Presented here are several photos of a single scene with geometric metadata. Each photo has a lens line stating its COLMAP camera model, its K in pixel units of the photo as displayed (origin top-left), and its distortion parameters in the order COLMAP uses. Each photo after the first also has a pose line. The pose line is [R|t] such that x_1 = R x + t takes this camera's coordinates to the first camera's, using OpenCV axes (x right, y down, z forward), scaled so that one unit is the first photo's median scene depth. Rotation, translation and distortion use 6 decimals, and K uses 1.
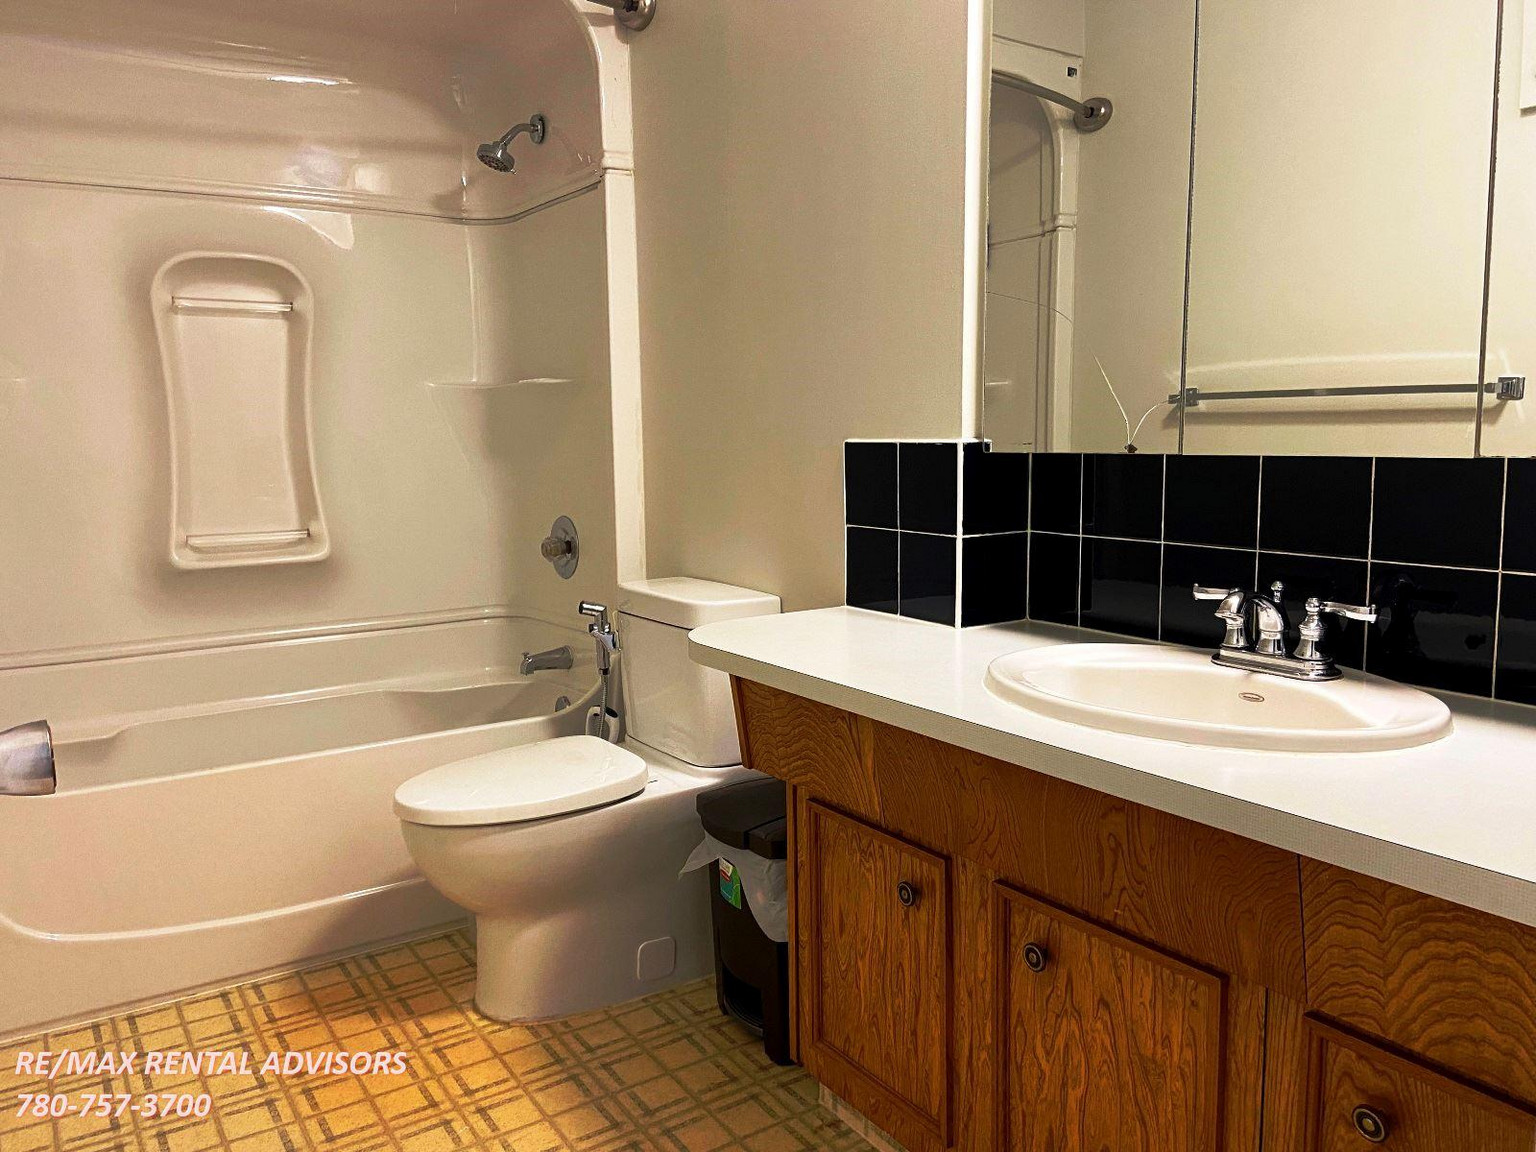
lens RADIAL K [[1147.8, 0, 747.6], [0, 1147.8, 578.2], [0, 0, 1]] dist [0.126056, -0.166671]
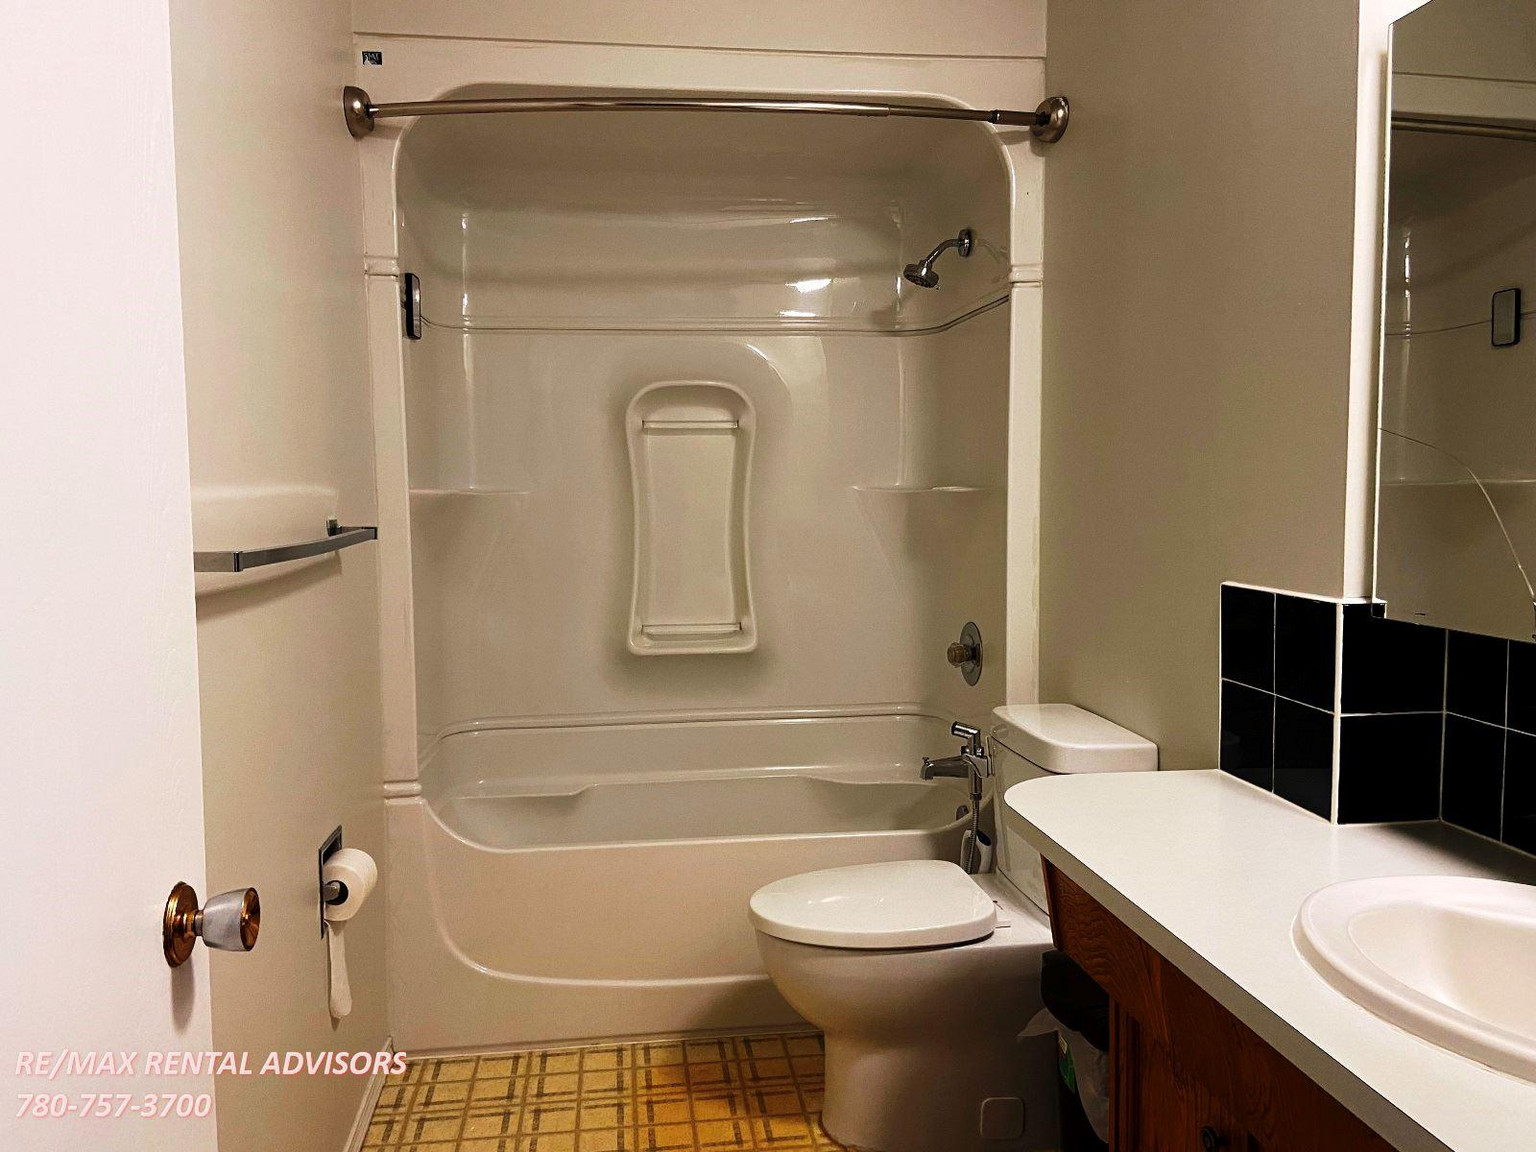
lens RADIAL K [[1147.8, 0, 747.6], [0, 1147.8, 578.2], [0, 0, 1]] dist [0.126056, -0.166671]
pose [[0.897398, 0.038366, -0.439550, 0.129578], [-0.057537, 0.997881, -0.030370, -0.064328], [0.437453, 0.052545, 0.897705, 0.032990]]
